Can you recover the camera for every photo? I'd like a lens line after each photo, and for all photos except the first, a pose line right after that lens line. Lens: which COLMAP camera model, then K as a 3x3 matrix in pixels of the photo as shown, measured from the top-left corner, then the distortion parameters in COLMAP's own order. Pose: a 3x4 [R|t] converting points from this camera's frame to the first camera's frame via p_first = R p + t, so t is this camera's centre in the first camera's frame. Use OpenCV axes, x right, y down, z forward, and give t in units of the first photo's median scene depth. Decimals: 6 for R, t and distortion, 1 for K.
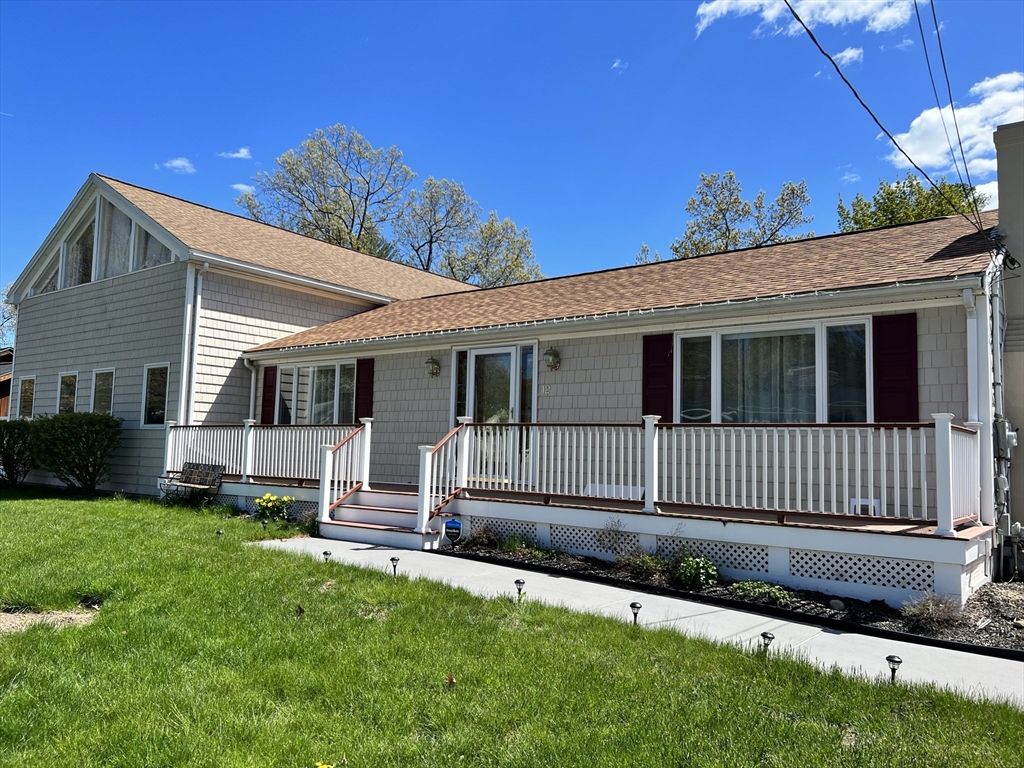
lens RADIAL K [[772.9, 0, 521.0], [0, 772.9, 393.4], [0, 0, 1]] dist [0.053276, -0.068299]
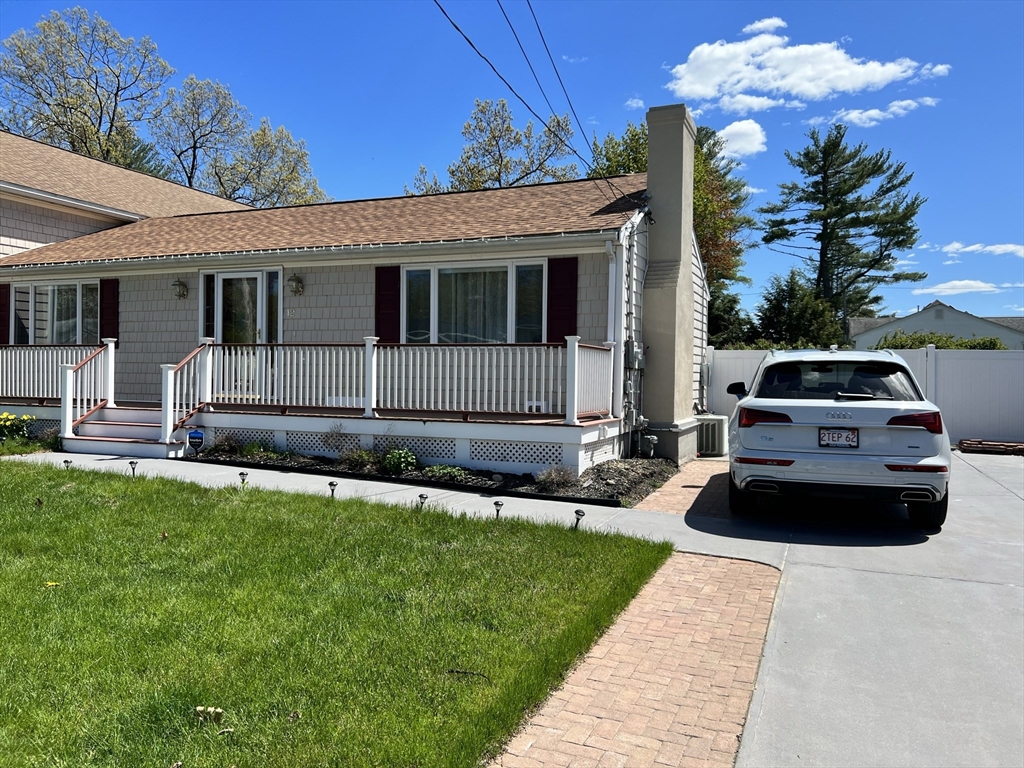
lens RADIAL K [[772.9, 0, 530.6], [0, 772.9, 384.2], [0, 0, 1]] dist [0.053276, -0.068299]
pose [[0.962109, -0.017466, 0.272104, 0.065469], [-0.007944, 0.995727, 0.092002, -0.009053], [-0.272549, -0.090678, 0.957859, -0.182857]]
